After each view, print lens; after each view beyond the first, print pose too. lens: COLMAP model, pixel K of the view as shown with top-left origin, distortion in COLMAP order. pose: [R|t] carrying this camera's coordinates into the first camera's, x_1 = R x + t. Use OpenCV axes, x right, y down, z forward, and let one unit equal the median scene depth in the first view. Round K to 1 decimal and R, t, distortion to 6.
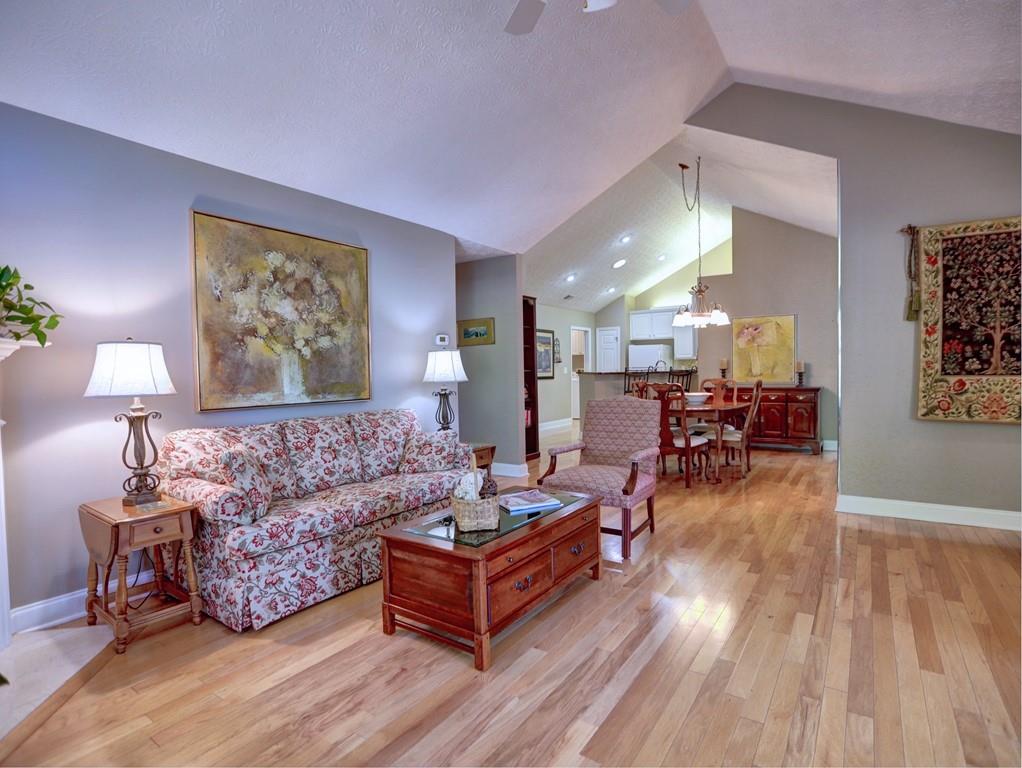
lens RADIAL K [[525.6, 0, 526.2], [0, 525.6, 394.9], [0, 0, 1]] dist [-0.042021, 0.011875]
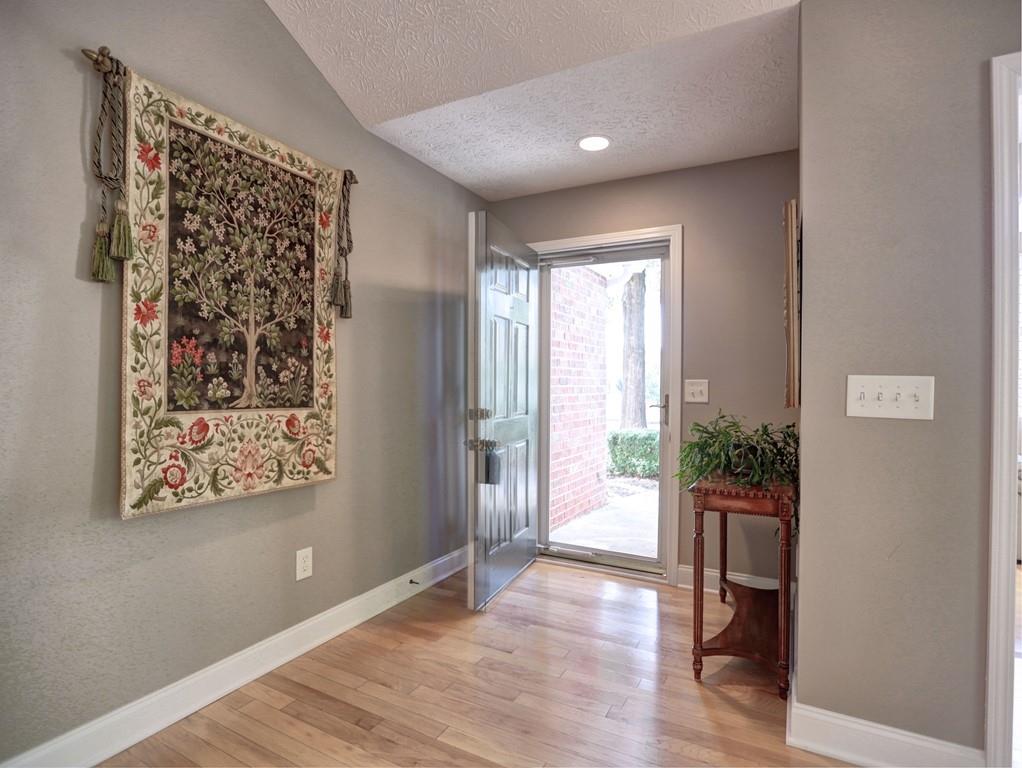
lens RADIAL K [[525.6, 0, 509.0], [0, 525.6, 385.0], [0, 0, 1]] dist [-0.042021, 0.011875]
pose [[-0.083731, 0.018416, 0.996318, 0.329147], [0.045690, 0.998849, -0.014623, -0.042369], [-0.995440, 0.044298, -0.084476, 0.753212]]
